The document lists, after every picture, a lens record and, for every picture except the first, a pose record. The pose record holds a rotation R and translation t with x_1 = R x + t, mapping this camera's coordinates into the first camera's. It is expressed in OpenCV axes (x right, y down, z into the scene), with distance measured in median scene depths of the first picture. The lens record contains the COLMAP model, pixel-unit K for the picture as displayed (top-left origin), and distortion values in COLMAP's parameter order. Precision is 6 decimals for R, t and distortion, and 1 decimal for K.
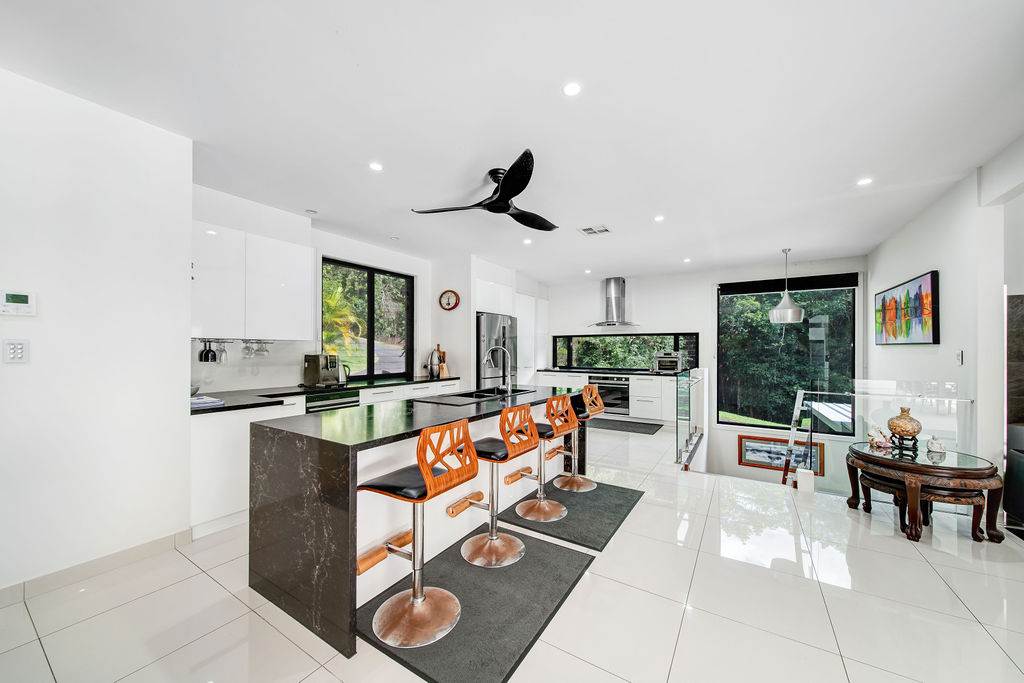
lens RADIAL K [[366.1, 0, 511.9], [0, 366.1, 346.4], [0, 0, 1]] dist [0.000091, -0.000006]
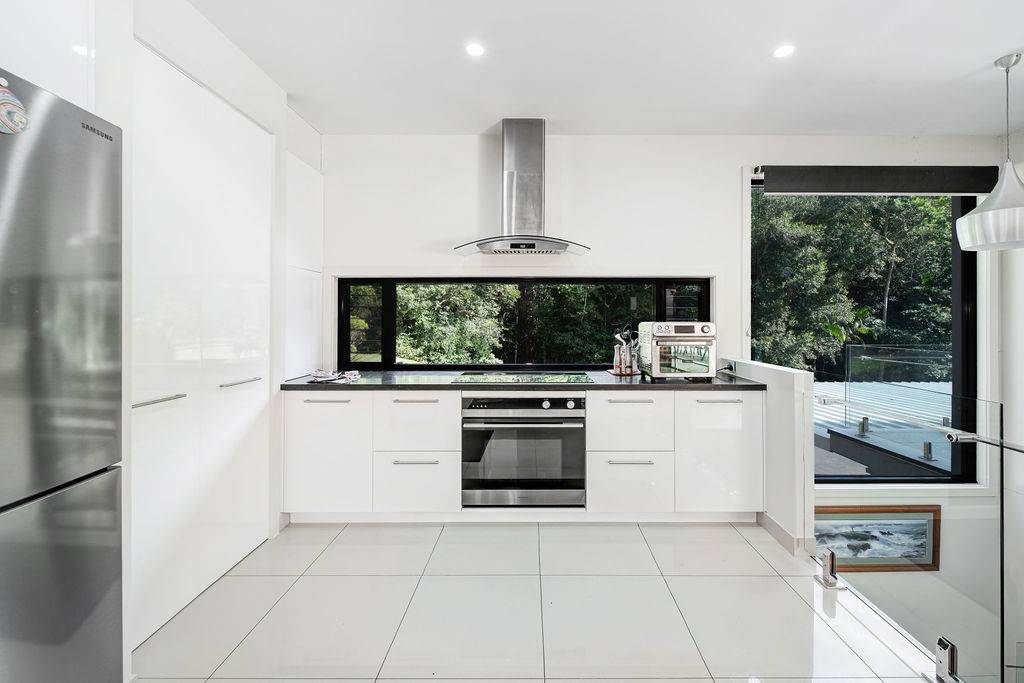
lens RADIAL K [[366.1, 0, 505.4], [0, 366.1, 316.5], [0, 0, 1]] dist [0.000091, -0.000006]
pose [[0.845503, 0.002527, 0.533965, 0.064350], [-0.004234, 0.999989, 0.001972, 0.007488], [-0.533954, -0.003928, 0.845504, 0.658321]]
